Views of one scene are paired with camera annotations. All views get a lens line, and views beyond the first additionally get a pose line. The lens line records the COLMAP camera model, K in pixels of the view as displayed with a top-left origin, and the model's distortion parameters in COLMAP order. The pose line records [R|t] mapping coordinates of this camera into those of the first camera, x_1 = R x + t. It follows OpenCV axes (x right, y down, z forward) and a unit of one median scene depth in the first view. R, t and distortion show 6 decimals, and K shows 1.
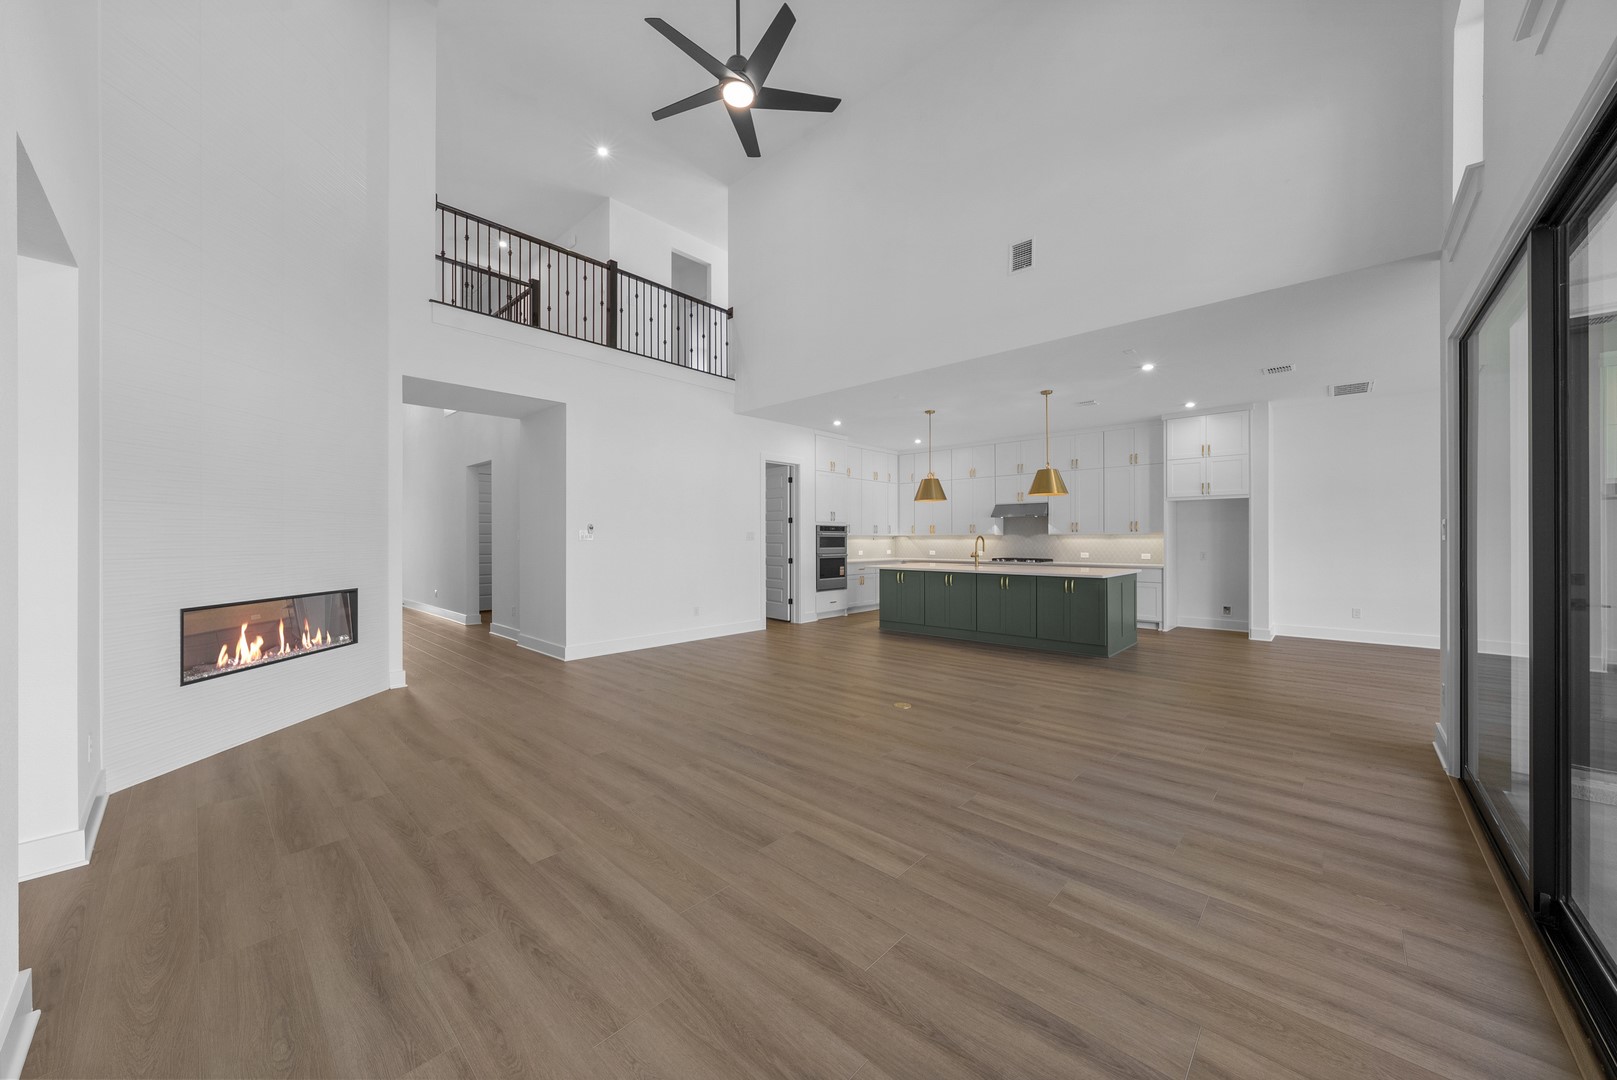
lens RADIAL K [[577.4, 0, 810.7], [0, 577.4, 539.6], [0, 0, 1]] dist [-0.002455, 0.000250]
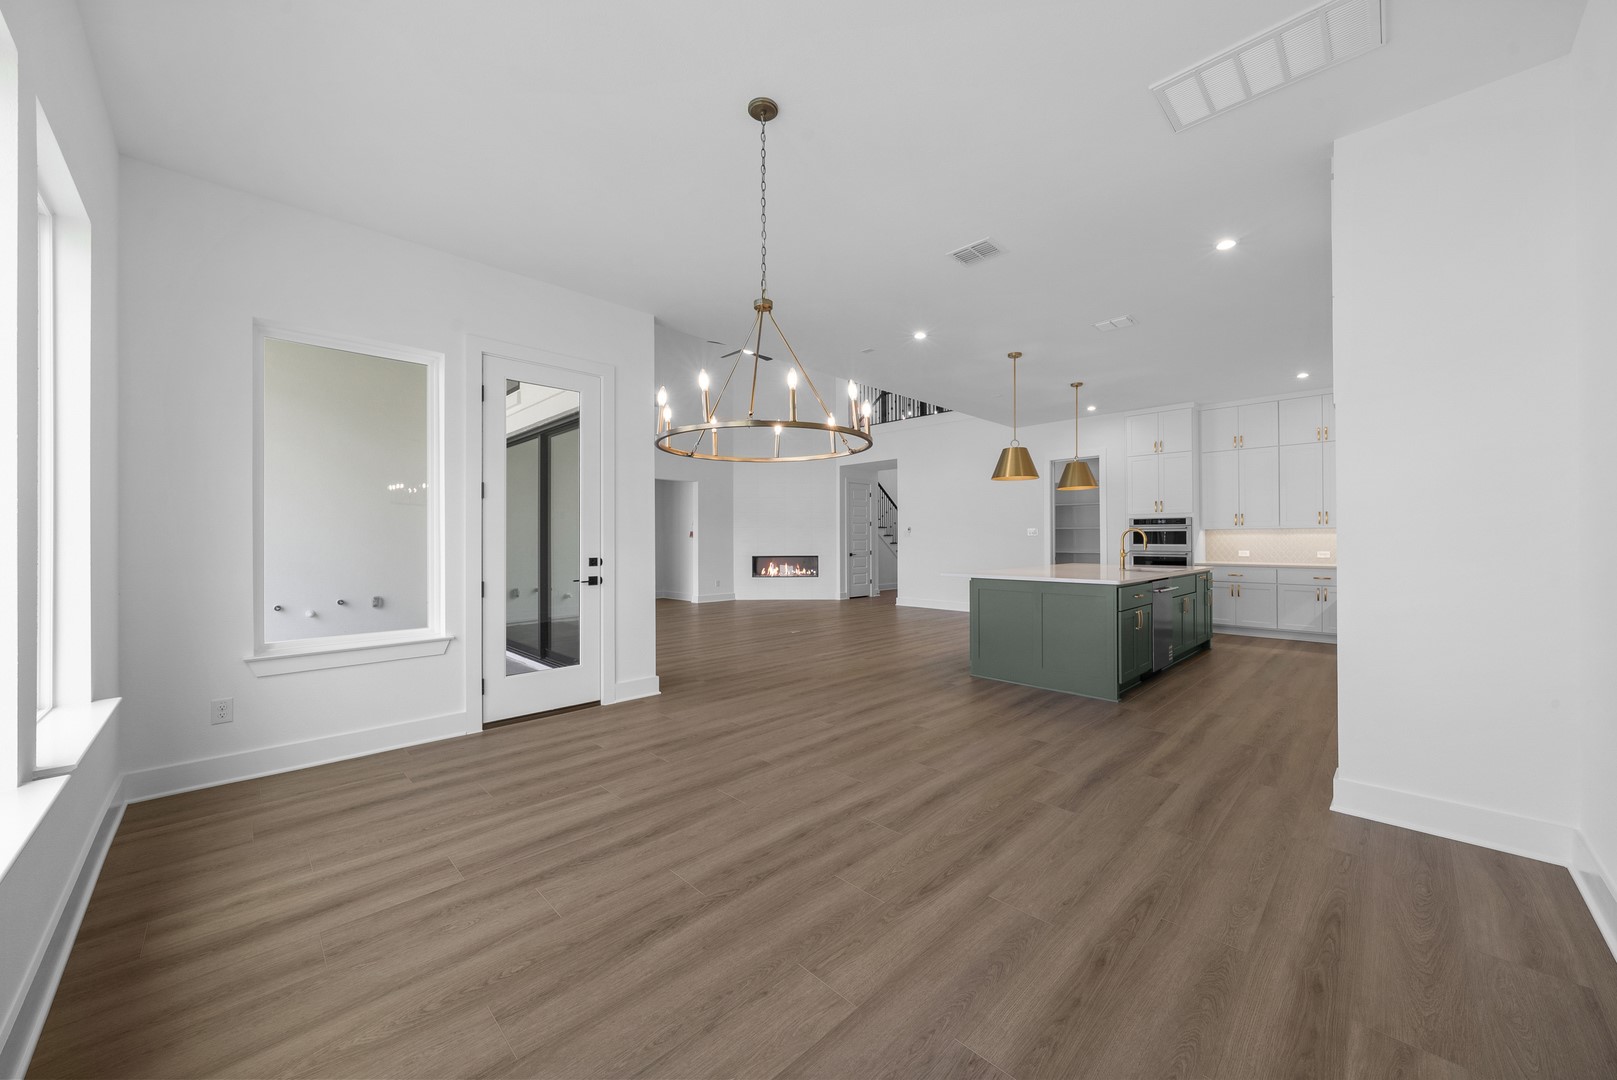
lens RADIAL K [[577.4, 0, 801.5], [0, 577.4, 535.5], [0, 0, 1]] dist [-0.002455, 0.000250]
pose [[-0.054535, -0.002775, -0.998508, 2.066471], [0.004497, 0.999985, -0.003025, 0.003198], [0.998502, -0.004656, -0.054522, 1.225336]]
